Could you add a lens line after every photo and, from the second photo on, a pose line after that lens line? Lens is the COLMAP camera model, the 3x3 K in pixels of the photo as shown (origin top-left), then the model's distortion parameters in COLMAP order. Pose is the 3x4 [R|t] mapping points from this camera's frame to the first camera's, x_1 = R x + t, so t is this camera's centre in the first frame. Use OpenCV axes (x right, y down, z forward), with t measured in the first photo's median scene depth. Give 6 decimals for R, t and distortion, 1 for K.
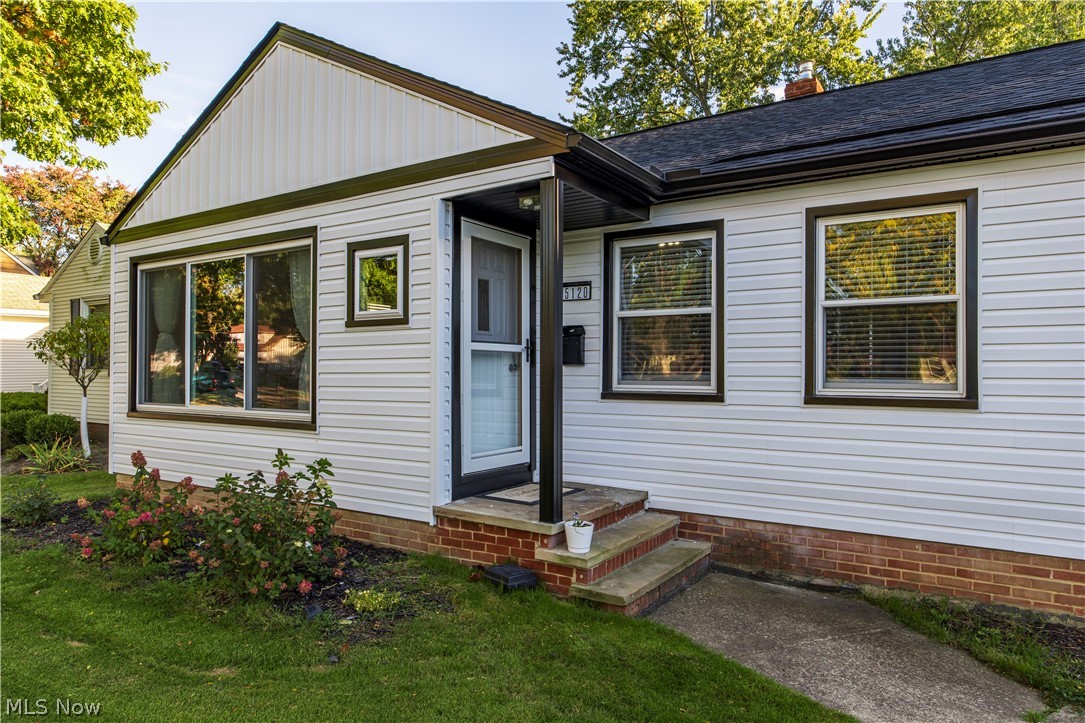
lens RADIAL K [[709.2, 0, 539.2], [0, 709.2, 365.2], [0, 0, 1]] dist [-0.005963, -0.000422]
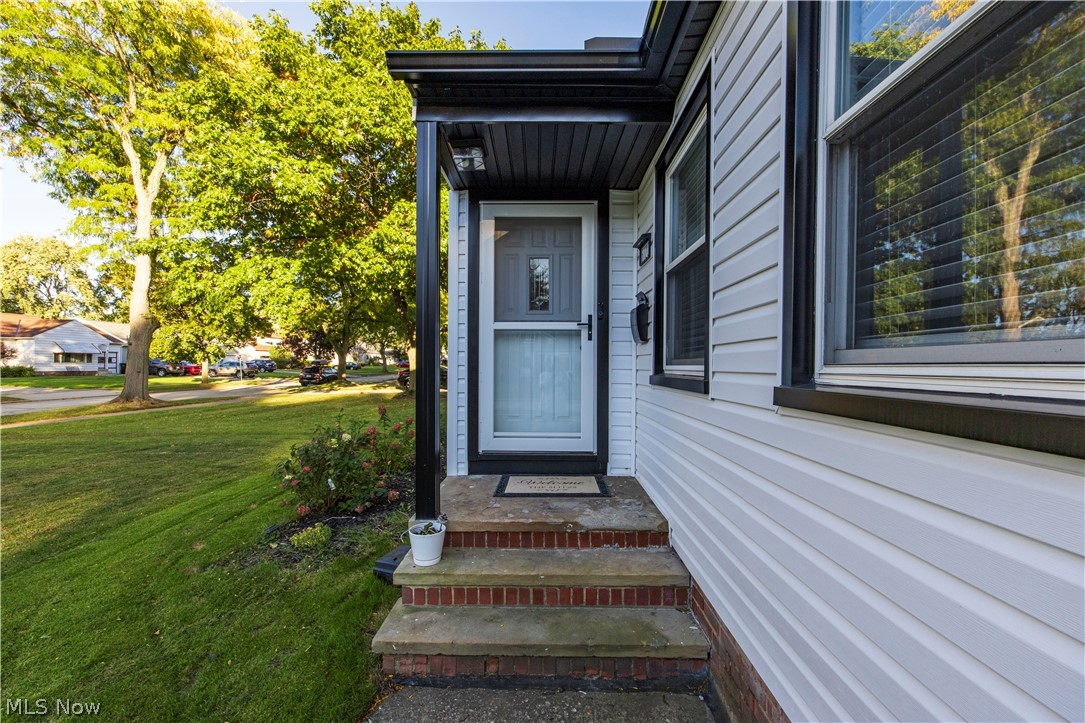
lens RADIAL K [[461.9, 0, 542.0], [0, 461.9, 367.7], [0, 0, 1]] dist [0.000648, 0.000015]
pose [[0.521753, -0.000241, -0.853097, 0.487834], [0.009719, 0.999937, 0.005662, 0.028151], [0.853041, -0.011245, 0.521722, 0.694673]]
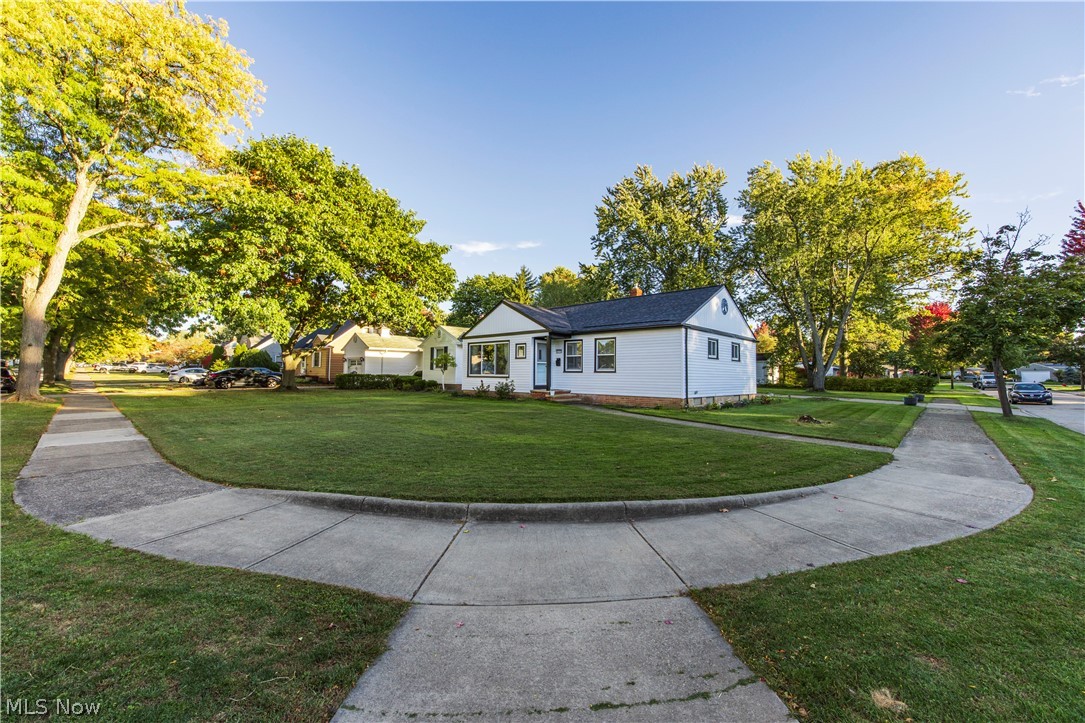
lens RADIAL K [[461.9, 0, 545.9], [0, 461.9, 364.7], [0, 0, 1]] dist [0.000648, 0.000015]
pose [[0.987569, 0.003682, -0.157144, 0.547952], [-0.005292, 0.999938, -0.009823, 0.027721], [0.157098, 0.010533, 0.987527, -2.599889]]
